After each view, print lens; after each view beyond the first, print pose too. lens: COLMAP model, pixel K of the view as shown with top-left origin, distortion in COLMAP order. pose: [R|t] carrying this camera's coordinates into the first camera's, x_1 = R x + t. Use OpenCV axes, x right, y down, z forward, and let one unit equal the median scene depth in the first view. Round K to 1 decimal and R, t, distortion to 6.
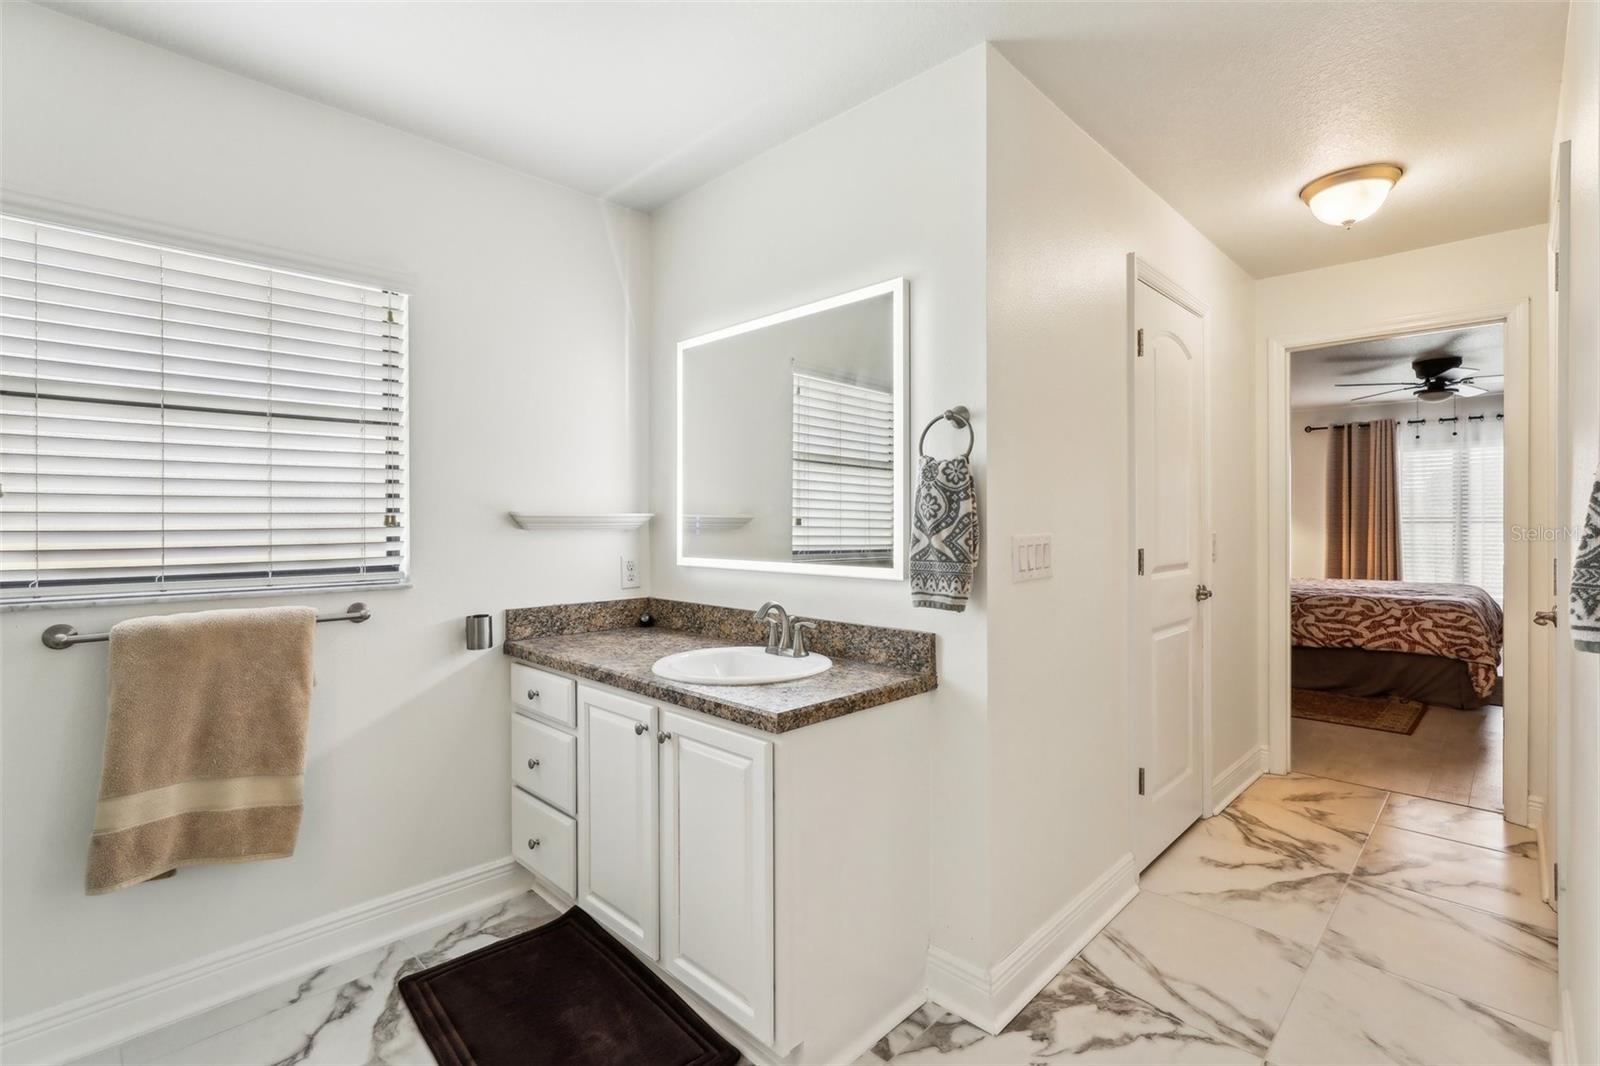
lens RADIAL K [[735.5, 0, 797.4], [0, 735.5, 527.6], [0, 0, 1]] dist [-0.004847, 0.005499]
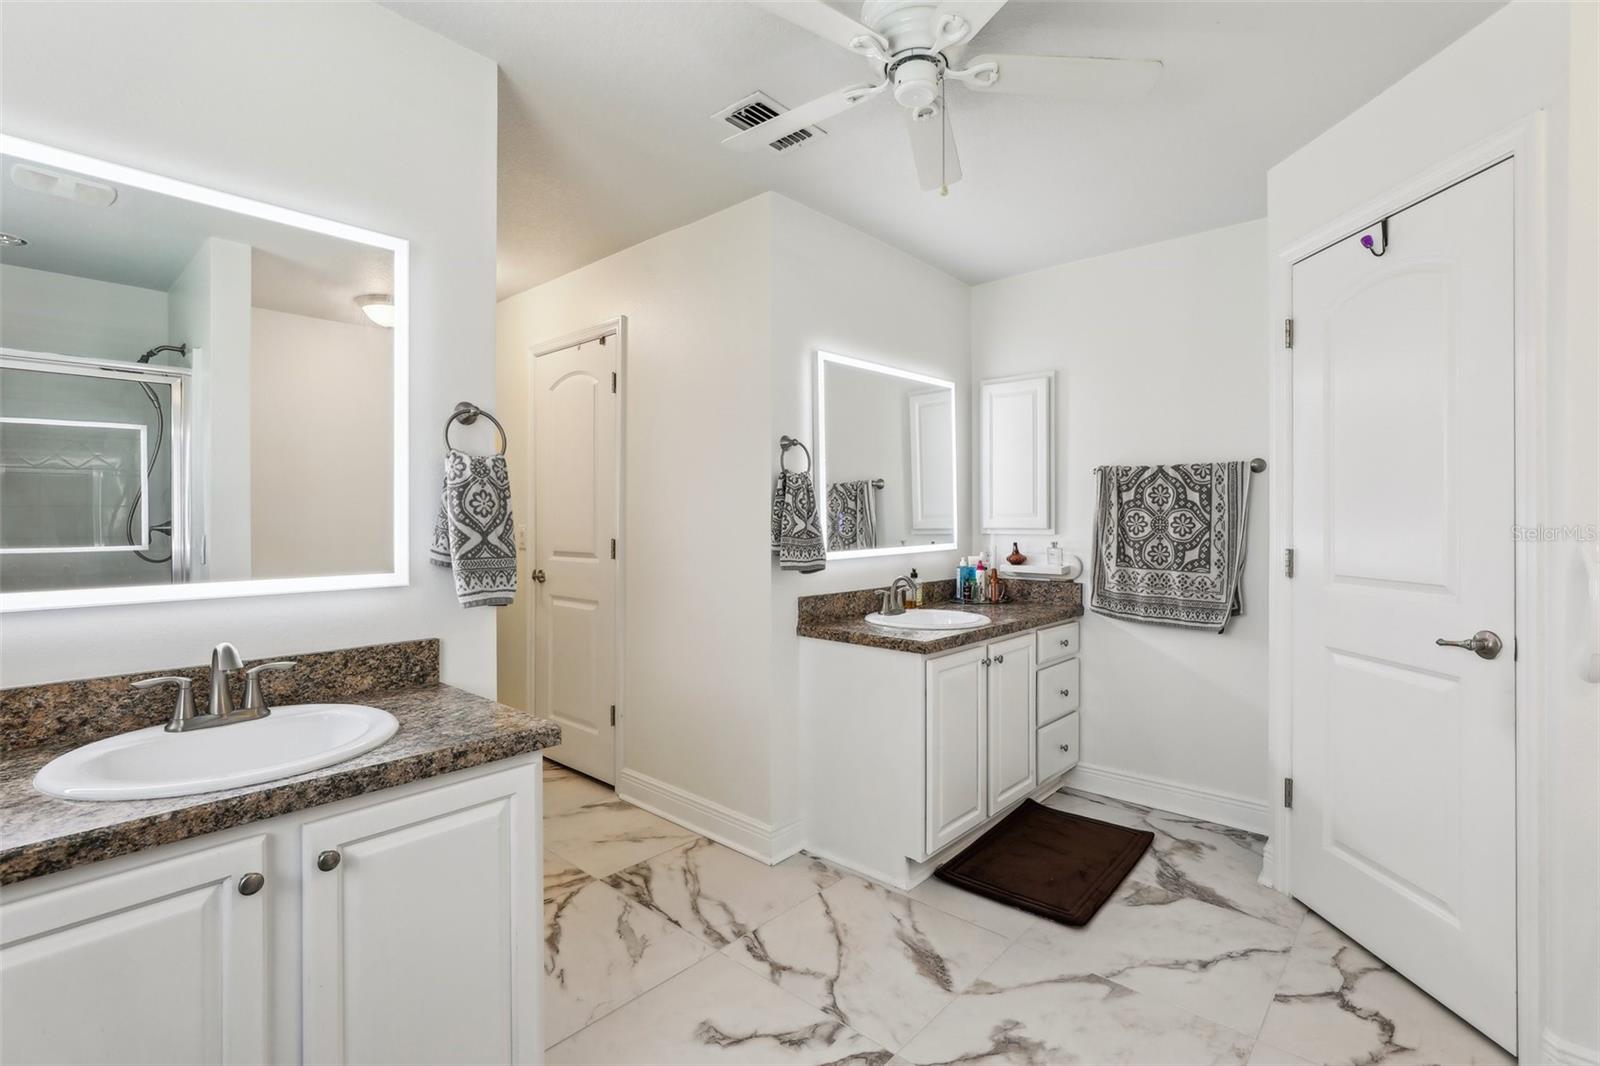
lens RADIAL K [[748.3, 0, 800.6], [0, 748.3, 521.0], [0, 0, 1]] dist [-0.002632, 0.002445]
pose [[-0.059147, -0.002313, 0.998247, -0.843302], [0.010905, 0.999936, 0.002963, -0.002968], [-0.998190, 0.011061, -0.059118, 0.630025]]
